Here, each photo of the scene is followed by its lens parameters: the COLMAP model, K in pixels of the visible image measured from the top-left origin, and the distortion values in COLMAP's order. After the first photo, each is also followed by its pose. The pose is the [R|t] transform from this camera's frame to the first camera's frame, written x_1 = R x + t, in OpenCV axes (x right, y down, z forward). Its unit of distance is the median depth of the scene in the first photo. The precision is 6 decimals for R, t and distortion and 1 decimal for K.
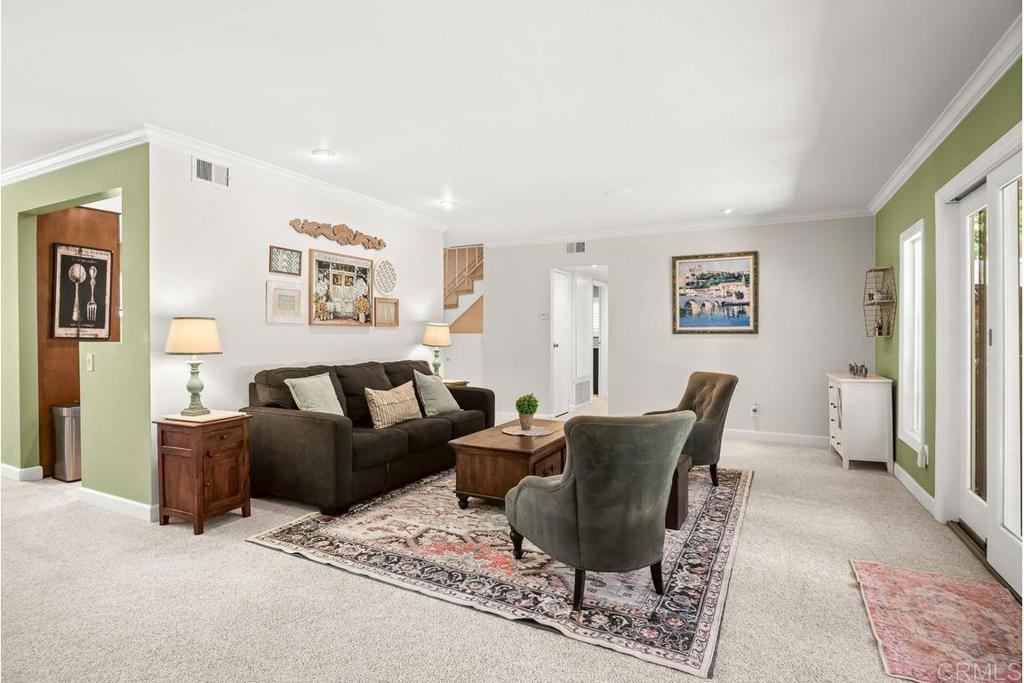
lens RADIAL K [[529.3, 0, 484.4], [0, 529.3, 333.2], [0, 0, 1]] dist [-0.015994, -0.000627]
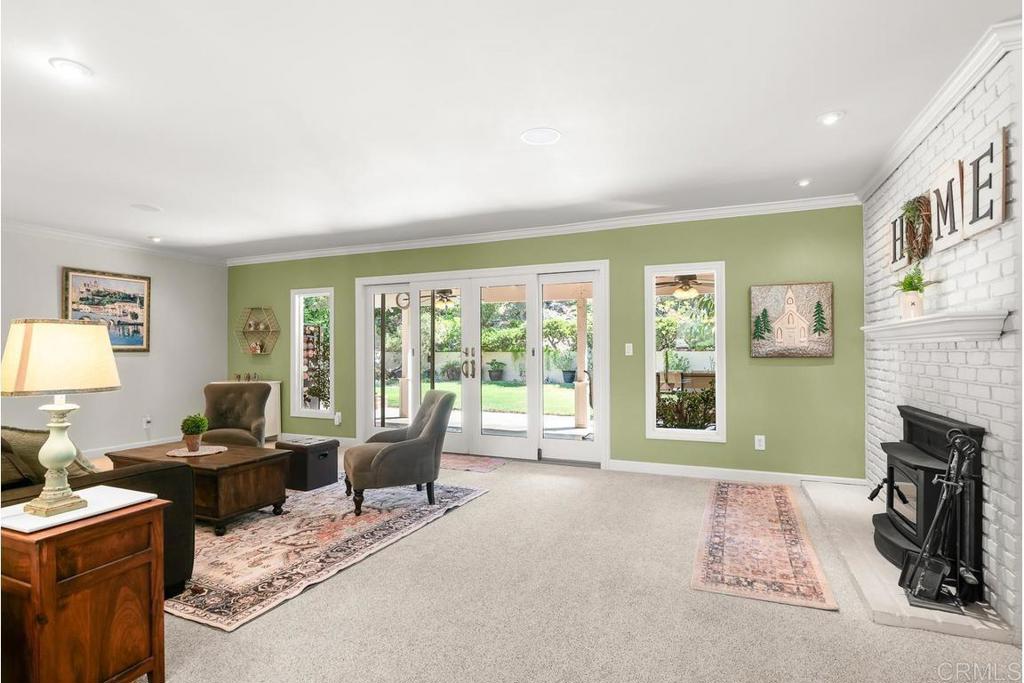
lens RADIAL K [[520.8, 0, 505.3], [0, 520.8, 345.1], [0, 0, 1]] dist [-0.004737, -0.001173]
pose [[-0.080764, 0.009779, 0.996685, -0.797546], [0.003287, 0.999949, -0.009545, -0.000716], [-0.996728, 0.002505, -0.080792, 0.441257]]
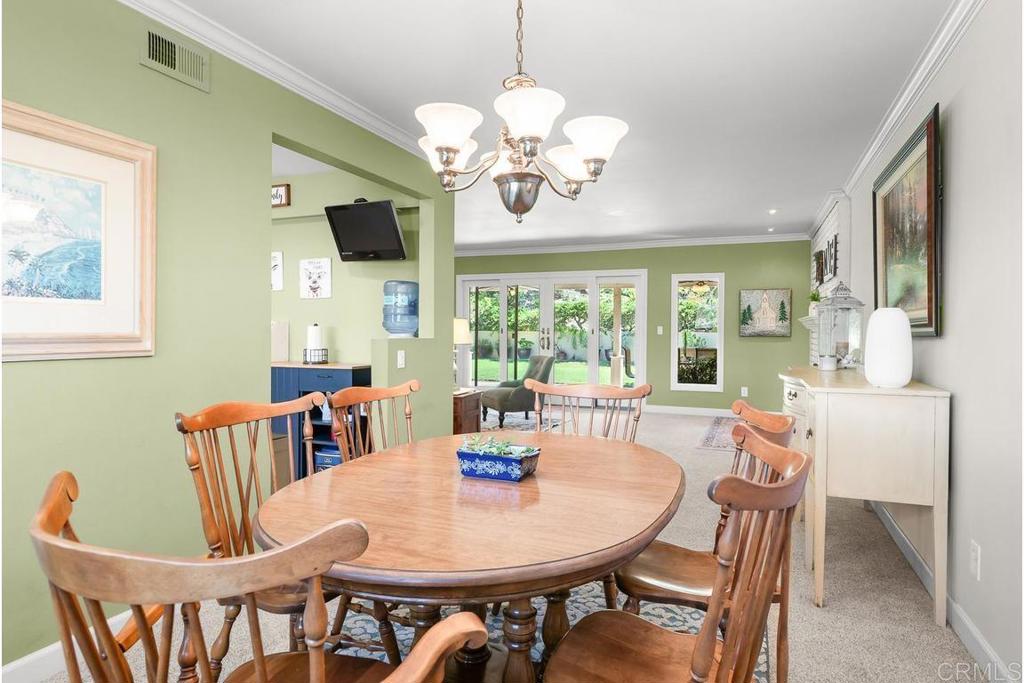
lens RADIAL K [[578.1, 0, 530.0], [0, 578.1, 339.2], [0, 0, 1]] dist [0.027925, 0.000019]
pose [[-0.117668, -0.018263, 0.992885, -1.476951], [-0.006759, 0.999822, 0.017589, -0.002940], [-0.993030, -0.004641, -0.117771, 0.710414]]
